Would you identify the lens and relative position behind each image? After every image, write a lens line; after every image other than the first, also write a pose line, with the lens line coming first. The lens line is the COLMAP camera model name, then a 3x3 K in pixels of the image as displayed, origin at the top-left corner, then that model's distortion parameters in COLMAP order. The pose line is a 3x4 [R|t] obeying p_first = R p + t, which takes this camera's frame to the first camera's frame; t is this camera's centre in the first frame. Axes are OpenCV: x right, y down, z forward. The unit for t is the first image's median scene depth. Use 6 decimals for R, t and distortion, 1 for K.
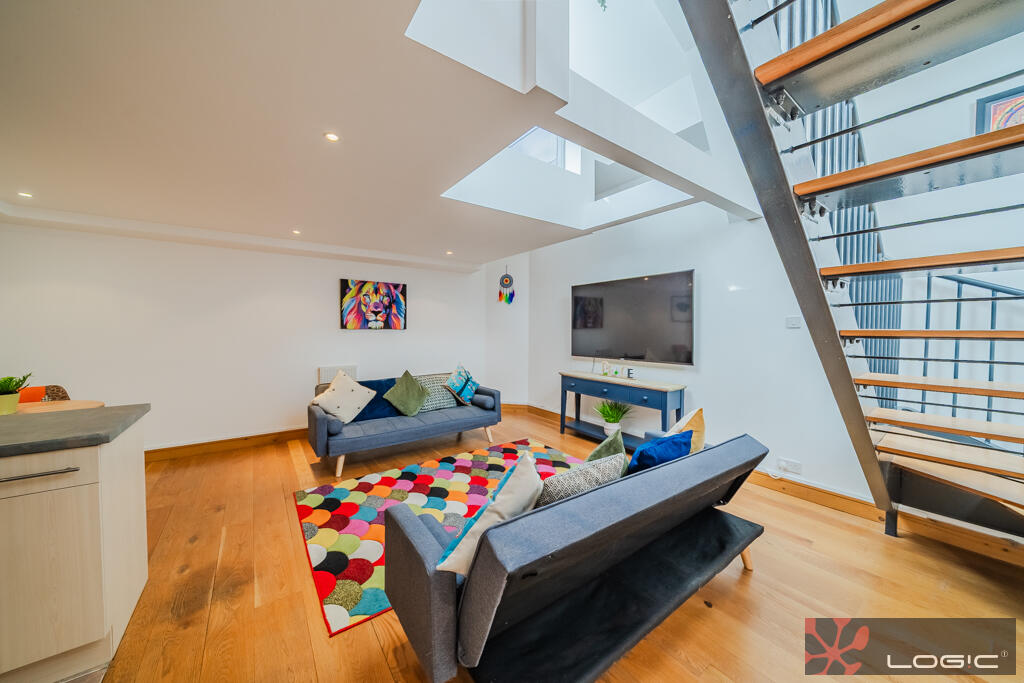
lens RADIAL K [[351.6, 0, 512.2], [0, 351.6, 338.9], [0, 0, 1]] dist [-0.004771, 0.000168]
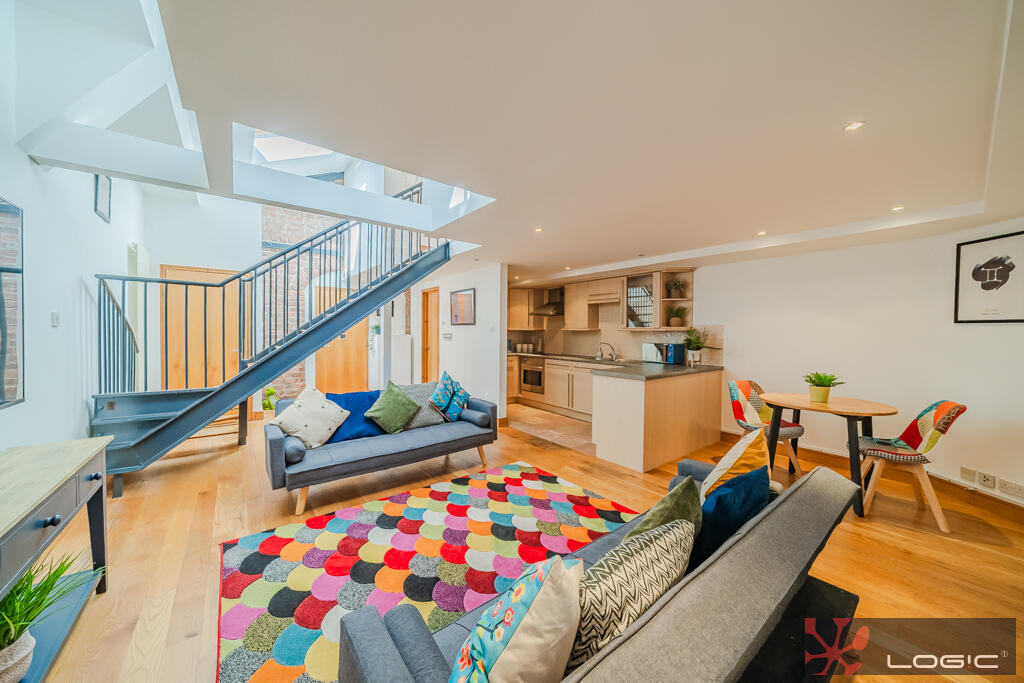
lens RADIAL K [[351.6, 0, 512.2], [0, 351.6, 338.9], [0, 0, 1]] dist [-0.004771, 0.000168]
pose [[-0.999391, -0.010557, -0.033251, -0.133369], [-0.012272, 0.998582, 0.051800, -0.039440], [0.032657, 0.052177, -0.998104, 1.215109]]
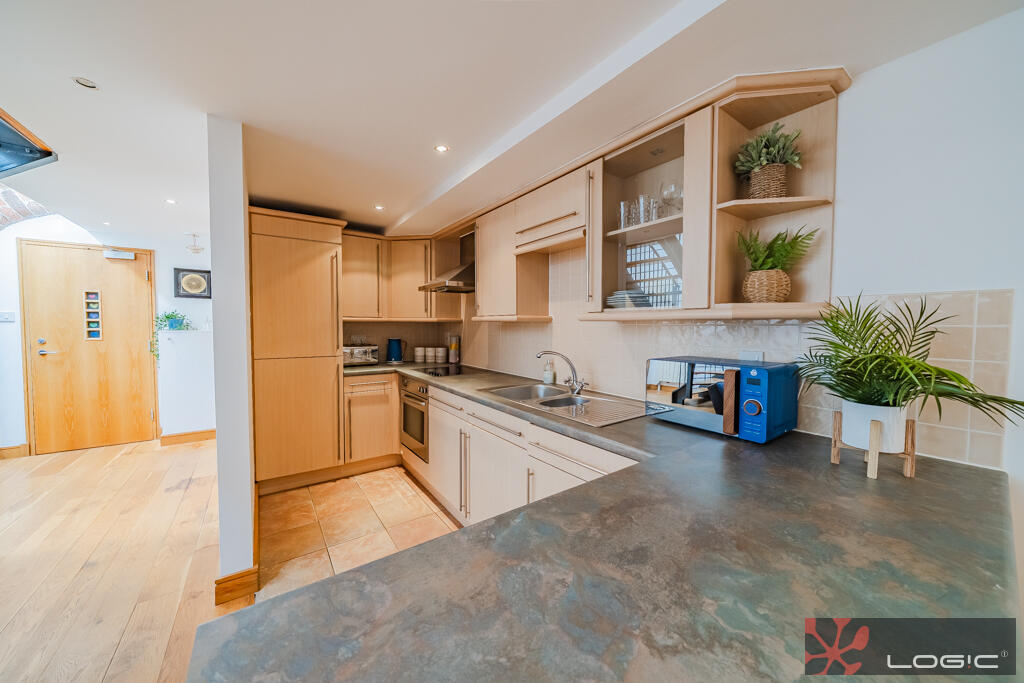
lens RADIAL K [[351.6, 0, 512.2], [0, 351.6, 338.9], [0, 0, 1]] dist [-0.004771, 0.000168]
pose [[-0.999857, -0.009002, 0.014327, -0.472022], [-0.007990, 0.997575, 0.069145, -0.014225], [-0.014914, 0.069021, -0.997504, 0.423602]]
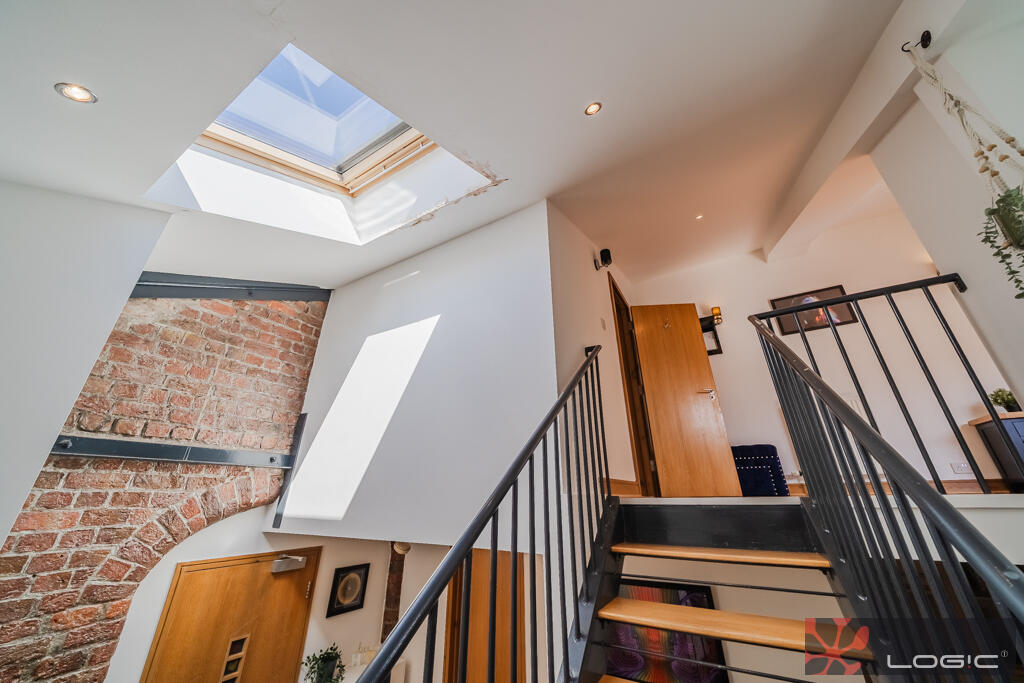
lens RADIAL K [[351.6, 0, 512.2], [0, 351.6, 338.9], [0, 0, 1]] dist [-0.004771, 0.000168]
pose [[-0.916935, -0.164045, -0.363759, 0.486187], [-0.014072, 0.924316, -0.381367, -0.300929], [0.398789, -0.344570, -0.849846, 0.363329]]
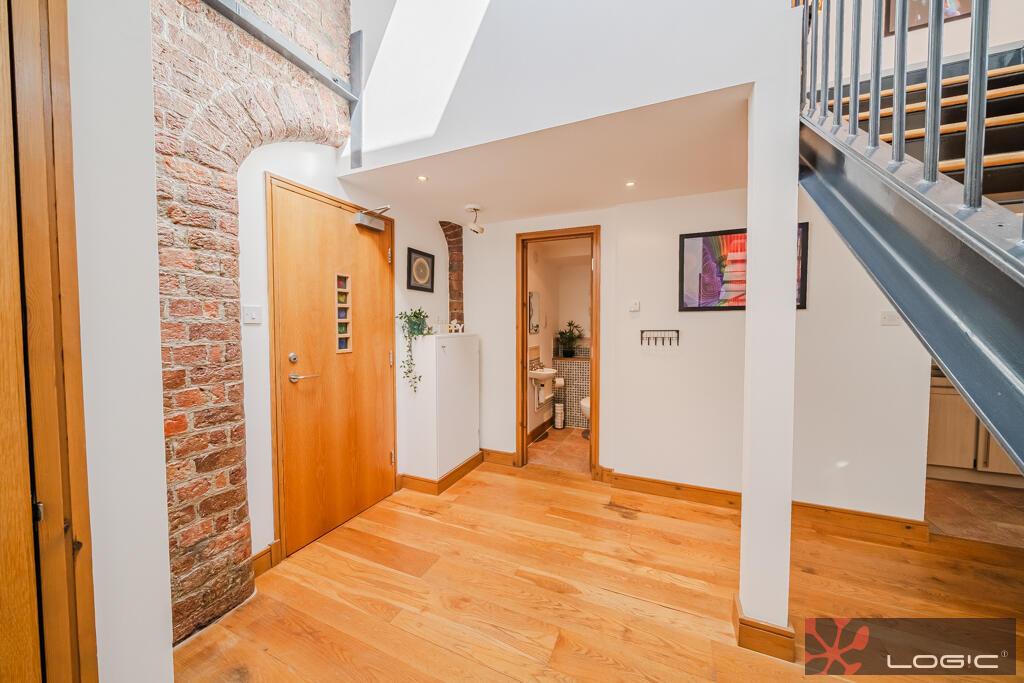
lens RADIAL K [[351.6, 0, 512.2], [0, 351.6, 338.9], [0, 0, 1]] dist [-0.004771, 0.000168]
pose [[-0.866446, 0.019096, -0.498906, 0.651173], [-0.014860, 0.997839, 0.064000, -0.003740], [0.499050, 0.062867, -0.864290, 0.173920]]
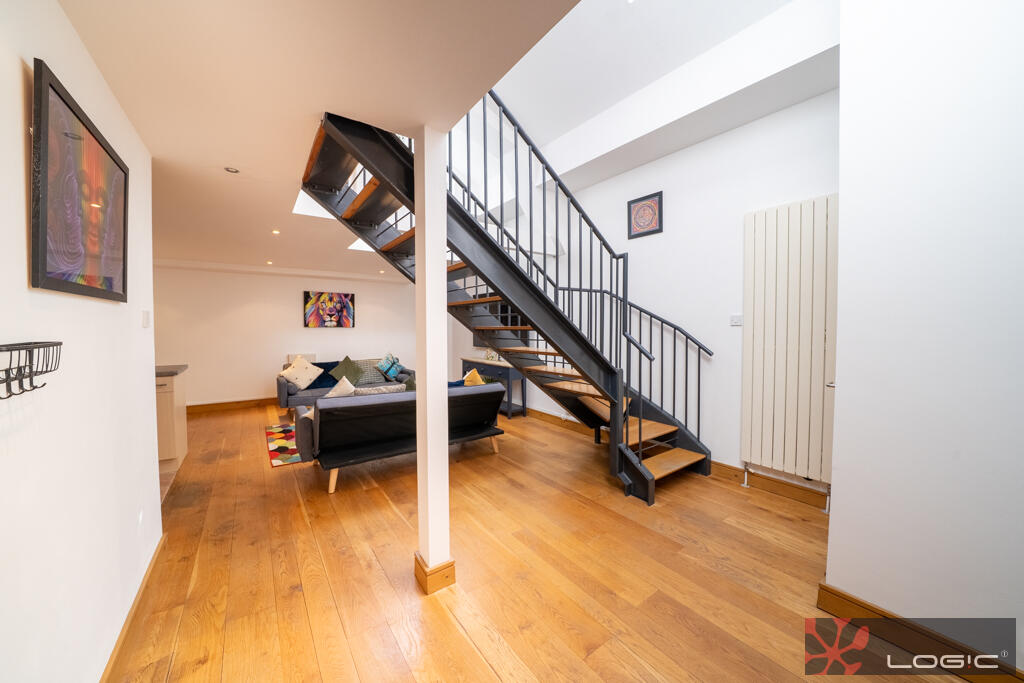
lens RADIAL K [[362.5, 0, 511.0], [0, 362.5, 338.2], [0, 0, 1]] dist [-0.022591, 0.000036]
pose [[0.999973, -0.002155, -0.006965, 0.360012], [0.002177, 0.999993, 0.003148, 0.013742], [0.006958, -0.003163, 0.999971, -0.445059]]
